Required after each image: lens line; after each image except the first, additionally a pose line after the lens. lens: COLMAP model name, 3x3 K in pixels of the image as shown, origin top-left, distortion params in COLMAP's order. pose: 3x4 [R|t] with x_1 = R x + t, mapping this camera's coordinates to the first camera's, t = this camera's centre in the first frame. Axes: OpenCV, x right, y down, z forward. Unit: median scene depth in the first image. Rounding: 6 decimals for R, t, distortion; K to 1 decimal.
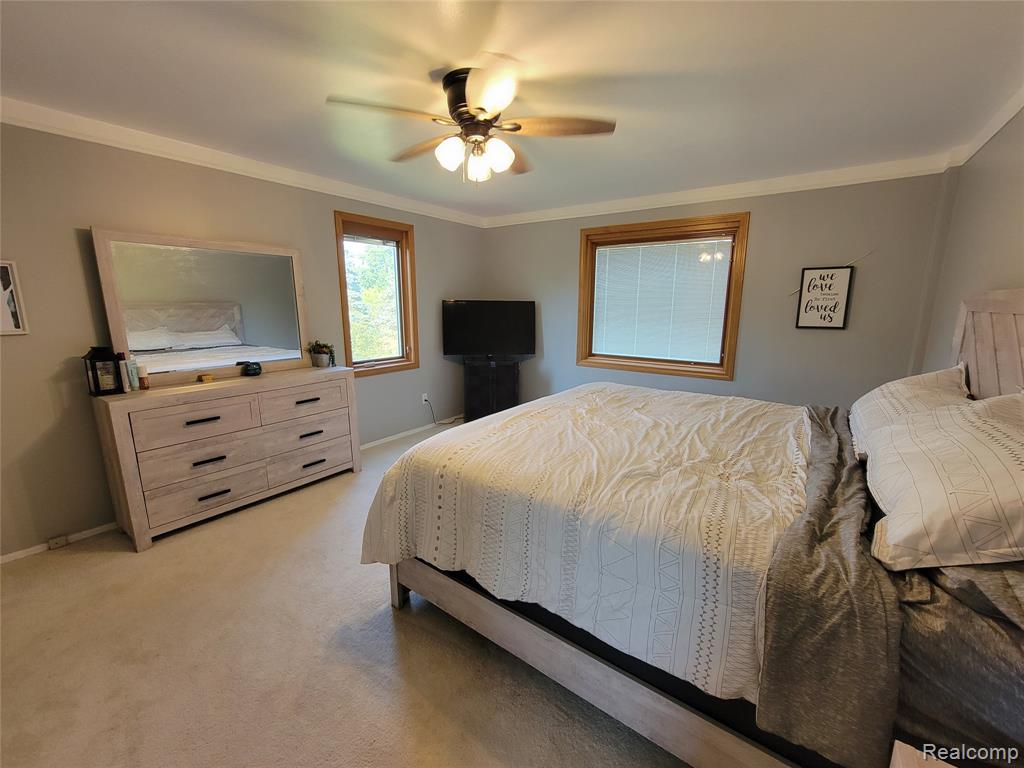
lens RADIAL K [[421.2, 0, 519.0], [0, 421.2, 384.5], [0, 0, 1]] dist [0.001181, 0.000617]
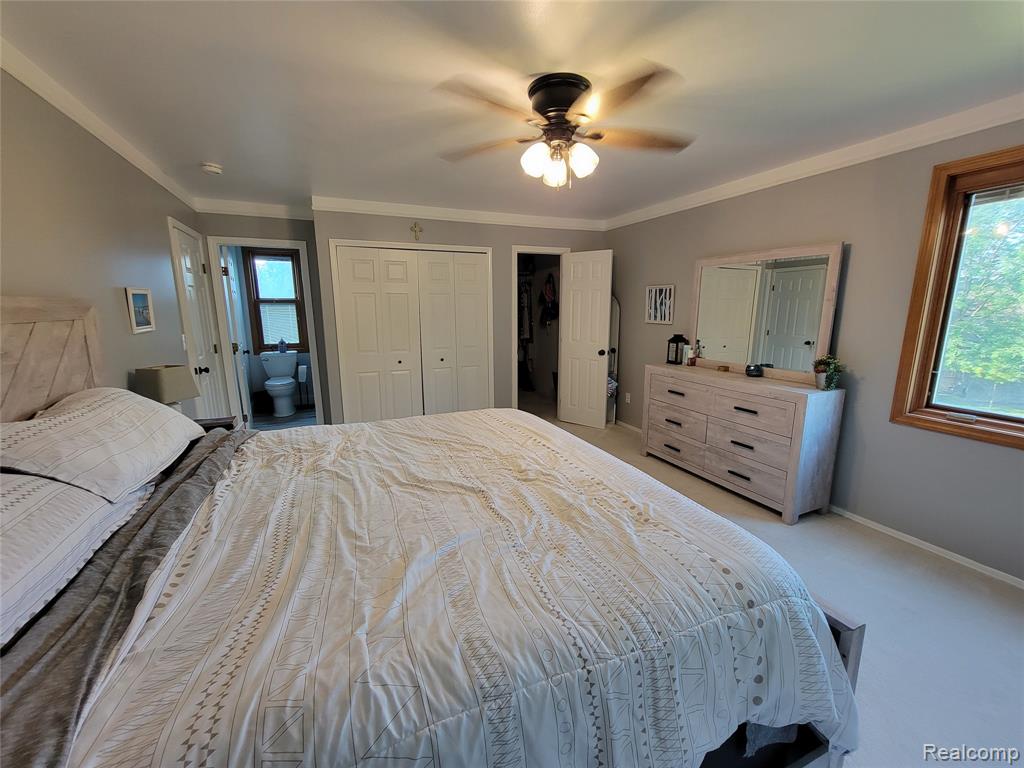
lens RADIAL K [[421.2, 0, 519.4], [0, 421.2, 385.3], [0, 0, 1]] dist [0.001181, 0.000617]
pose [[-0.517081, 0.159651, -0.840916, 0.639265], [-0.162264, 0.946351, 0.279445, -0.226882], [0.840415, 0.280946, -0.463435, 1.137105]]
